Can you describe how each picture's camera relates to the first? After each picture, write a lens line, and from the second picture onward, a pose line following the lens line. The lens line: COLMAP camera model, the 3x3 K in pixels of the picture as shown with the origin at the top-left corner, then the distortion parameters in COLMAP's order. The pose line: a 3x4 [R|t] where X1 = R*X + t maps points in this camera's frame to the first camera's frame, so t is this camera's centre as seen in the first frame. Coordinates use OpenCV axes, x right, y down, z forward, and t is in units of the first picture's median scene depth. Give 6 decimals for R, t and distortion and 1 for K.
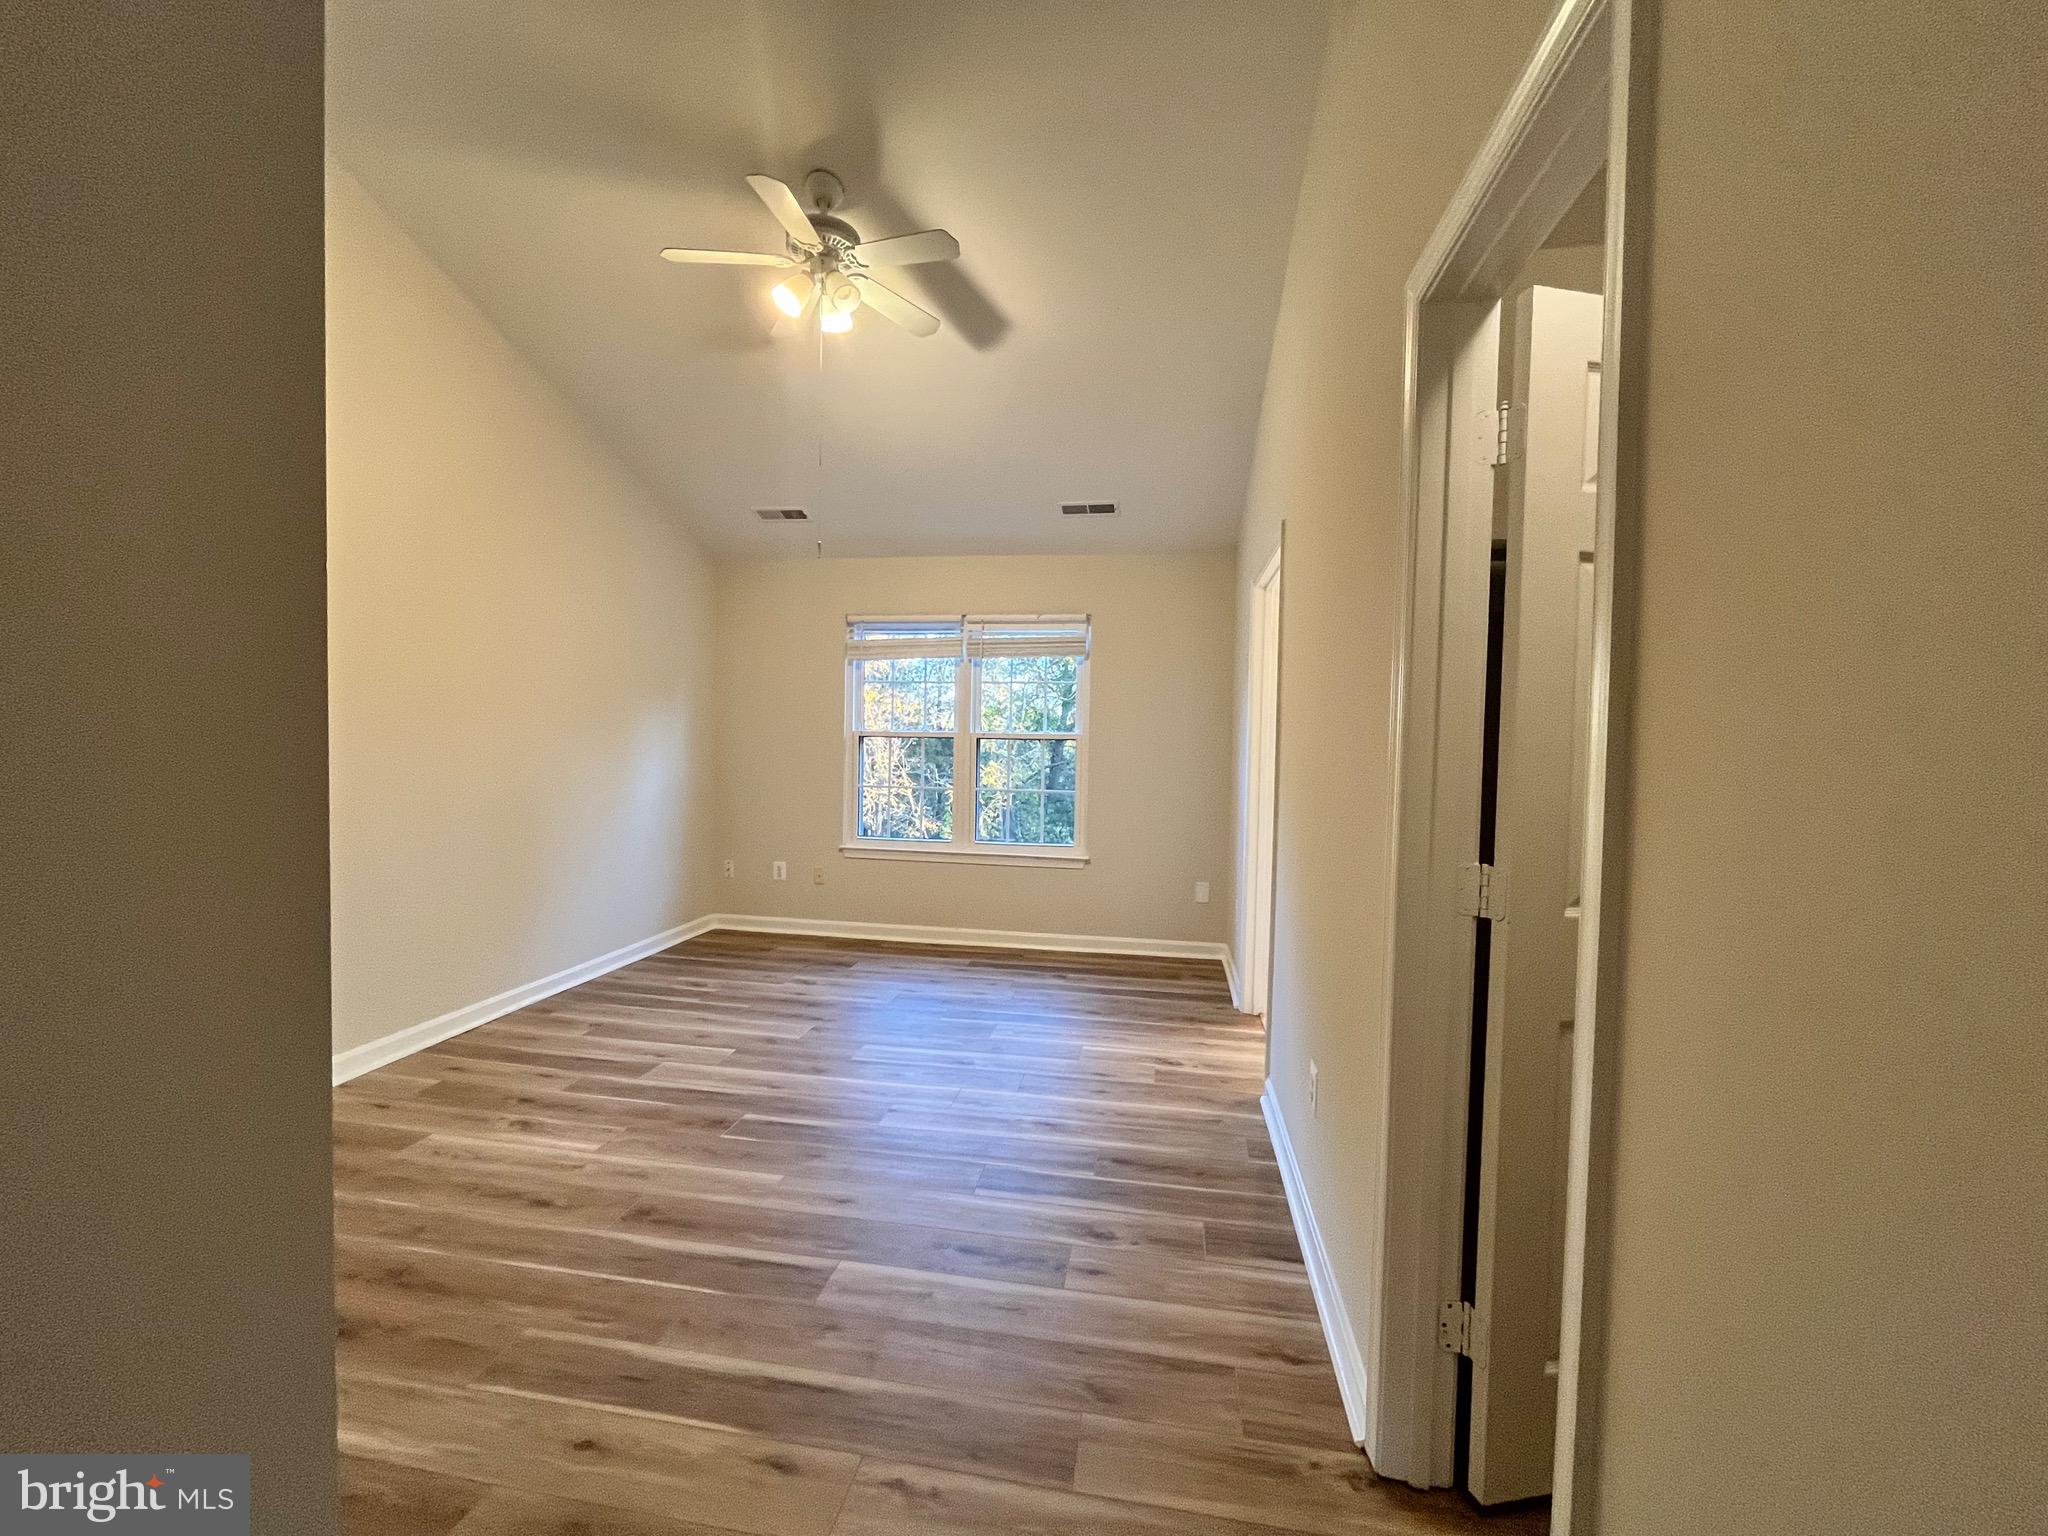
lens RADIAL K [[837.9, 0, 1015.3], [0, 837.9, 766.8], [0, 0, 1]] dist [-0.001811, -0.001040]
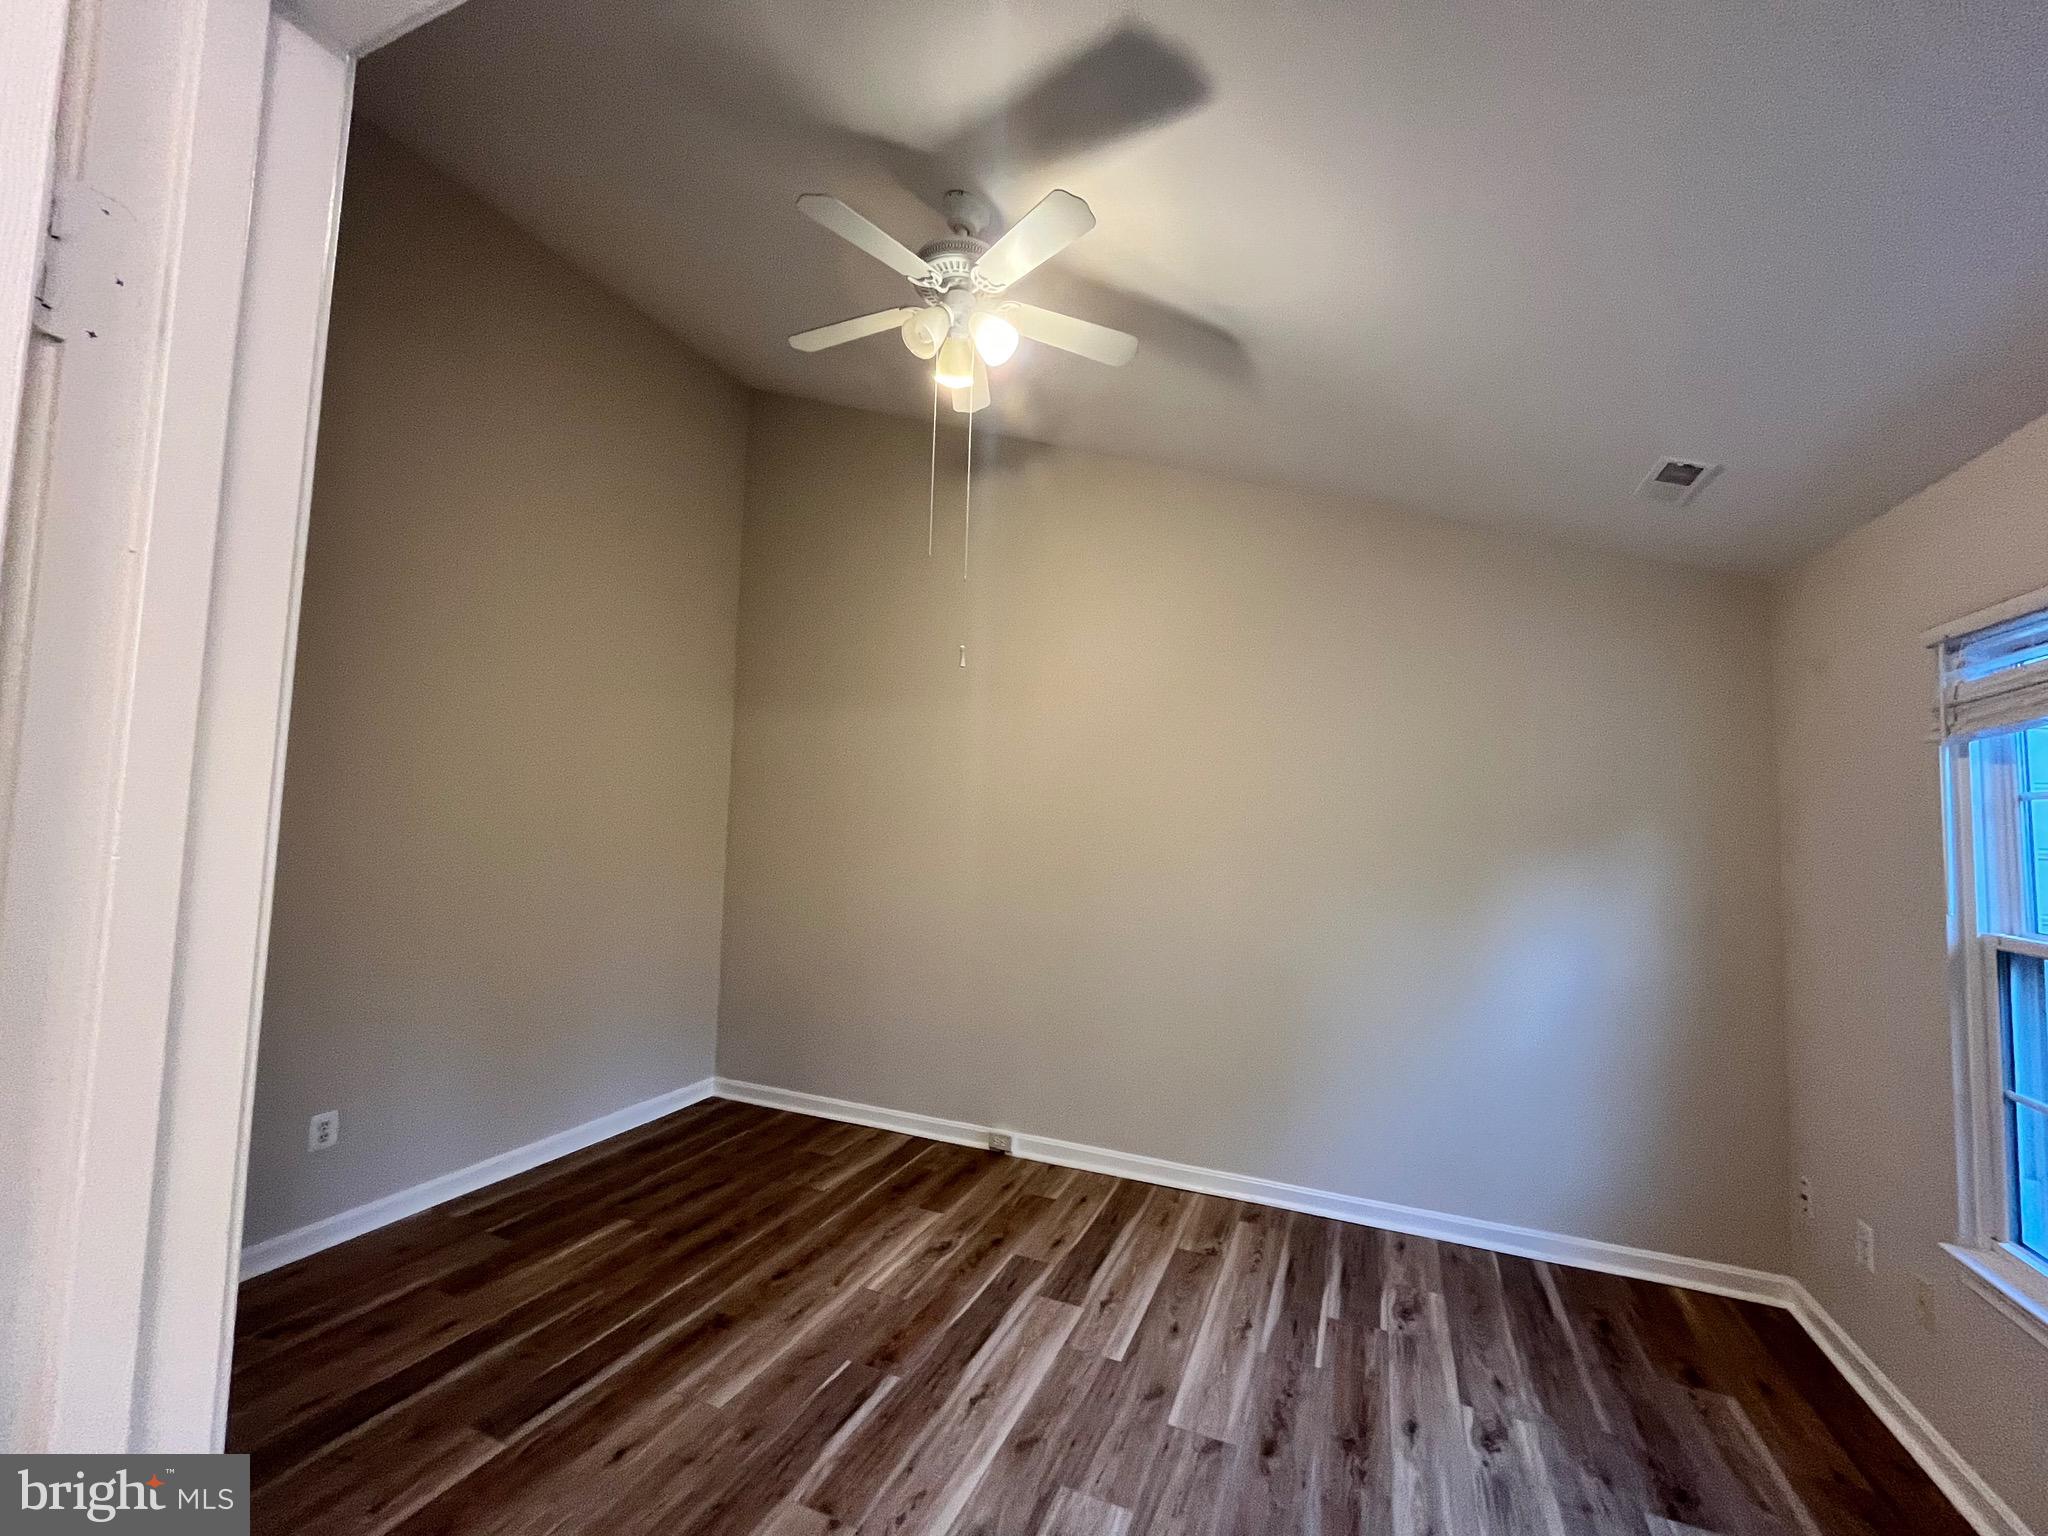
lens RADIAL K [[837.9, 0, 1029.5], [0, 837.9, 769.0], [0, 0, 1]] dist [-0.001811, -0.001040]
pose [[-0.224187, -0.087656, -0.970596, 0.446193], [-0.062921, 0.995171, -0.075342, -0.105714], [0.972513, 0.044181, -0.228620, 1.187011]]
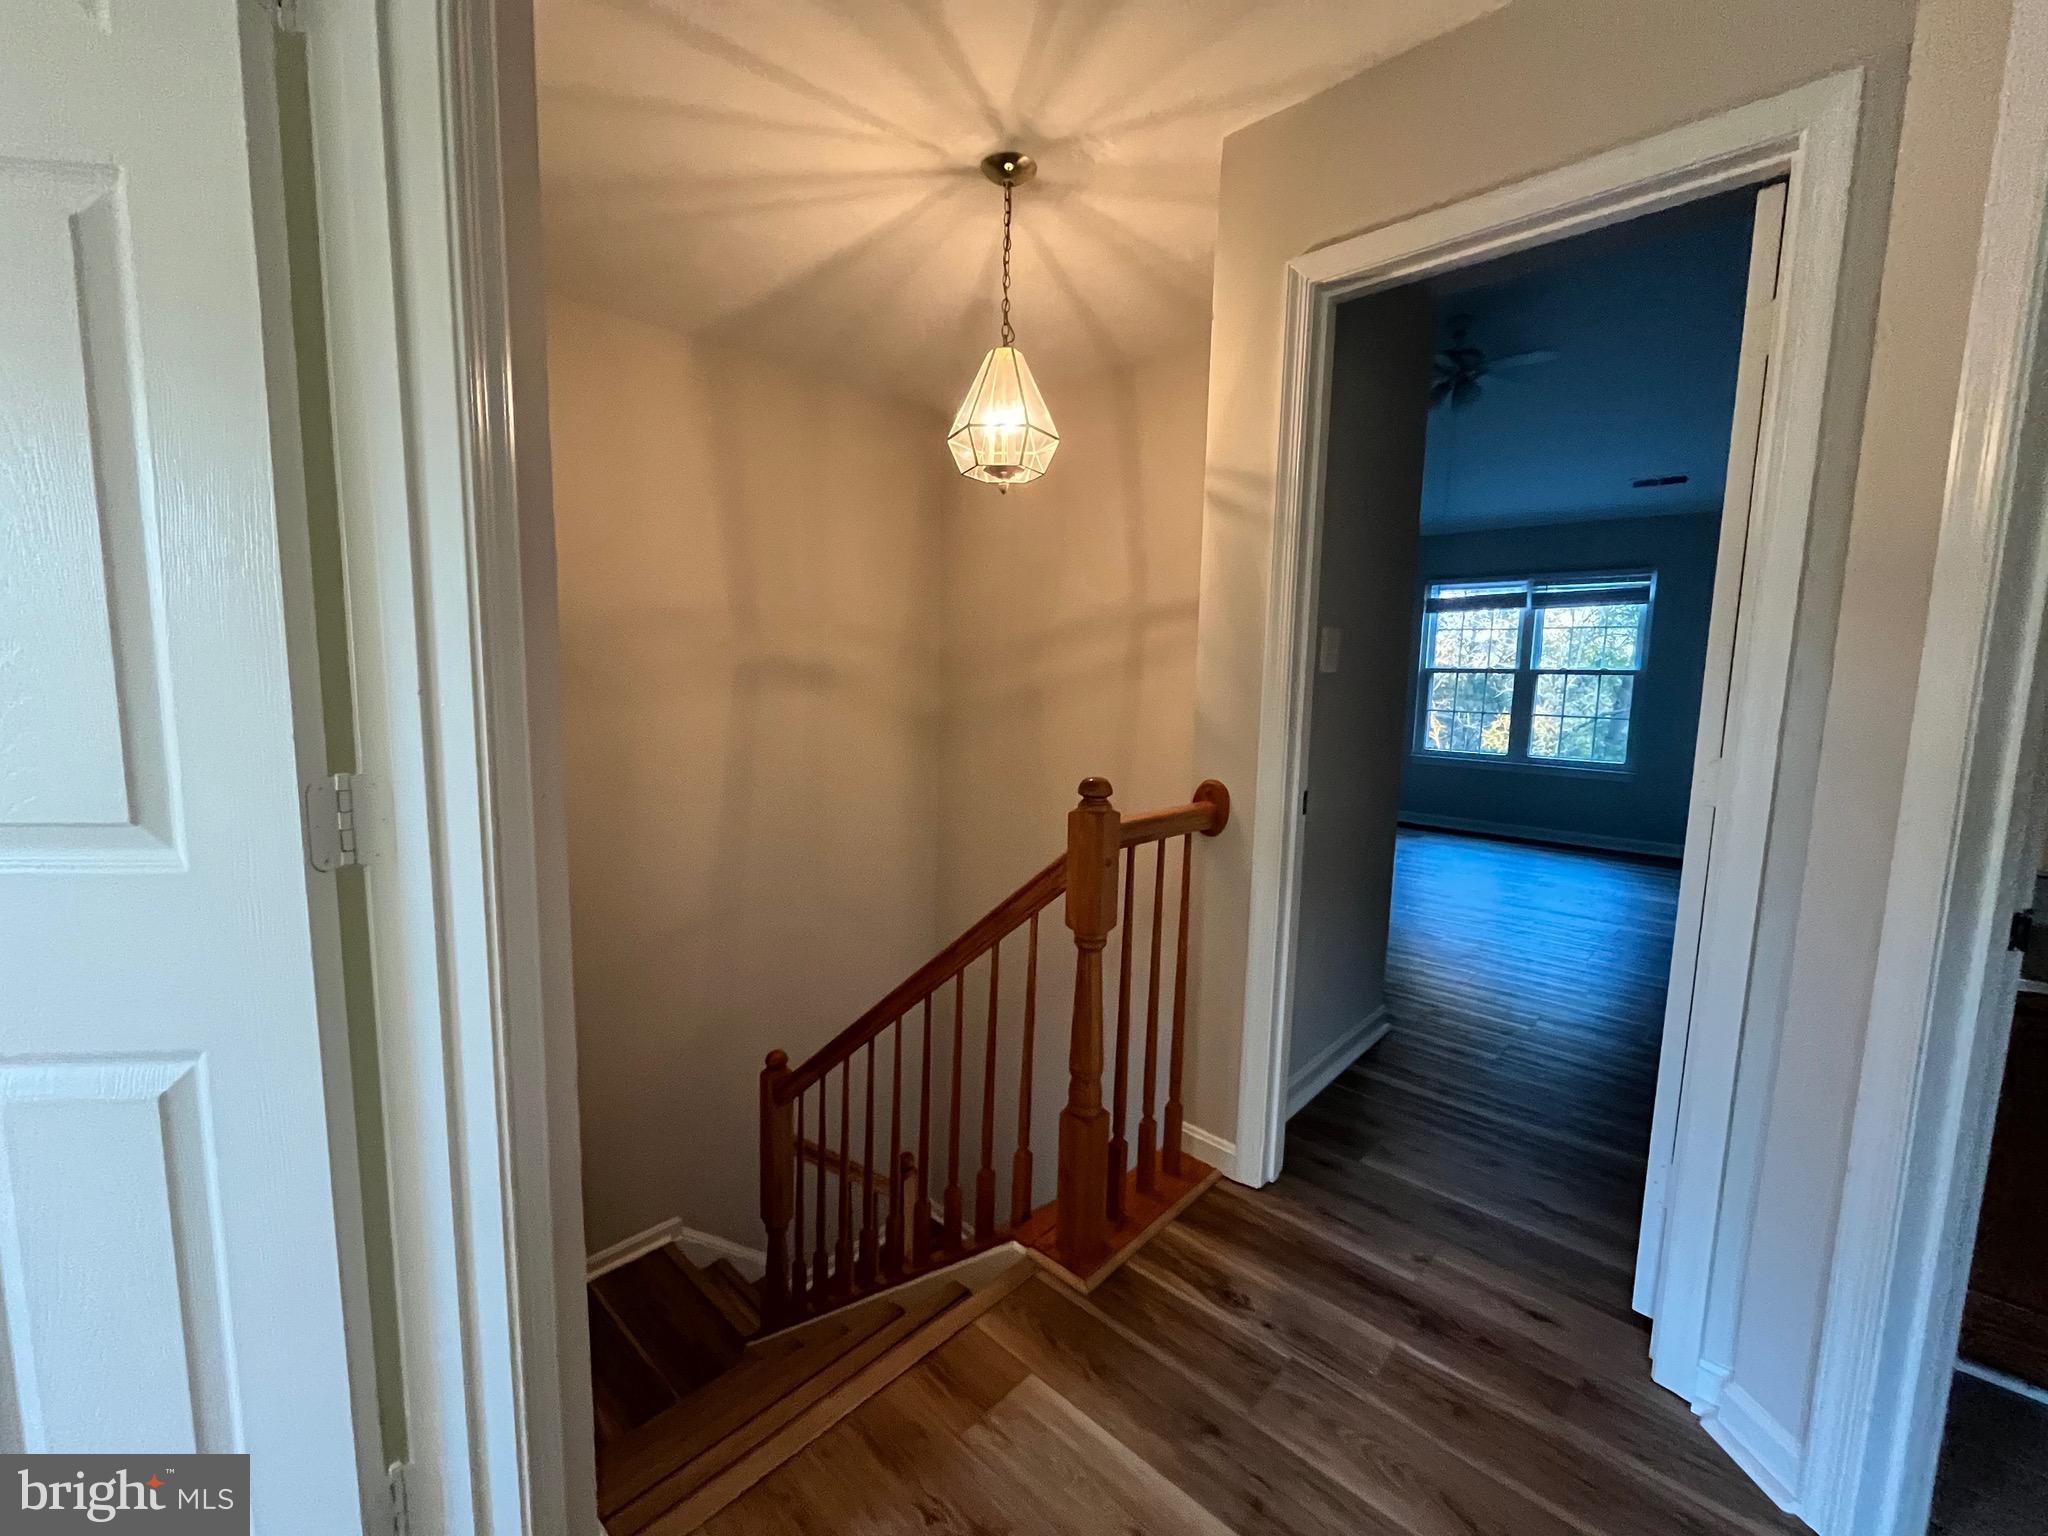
lens RADIAL K [[837.9, 0, 1016.6], [0, 837.9, 757.5], [0, 0, 1]] dist [-0.001811, -0.001040]
pose [[0.837478, 0.063355, -0.542786, -0.015017], [-0.032040, 0.997241, 0.066965, 0.056419], [0.545531, -0.038691, 0.837197, -0.789748]]
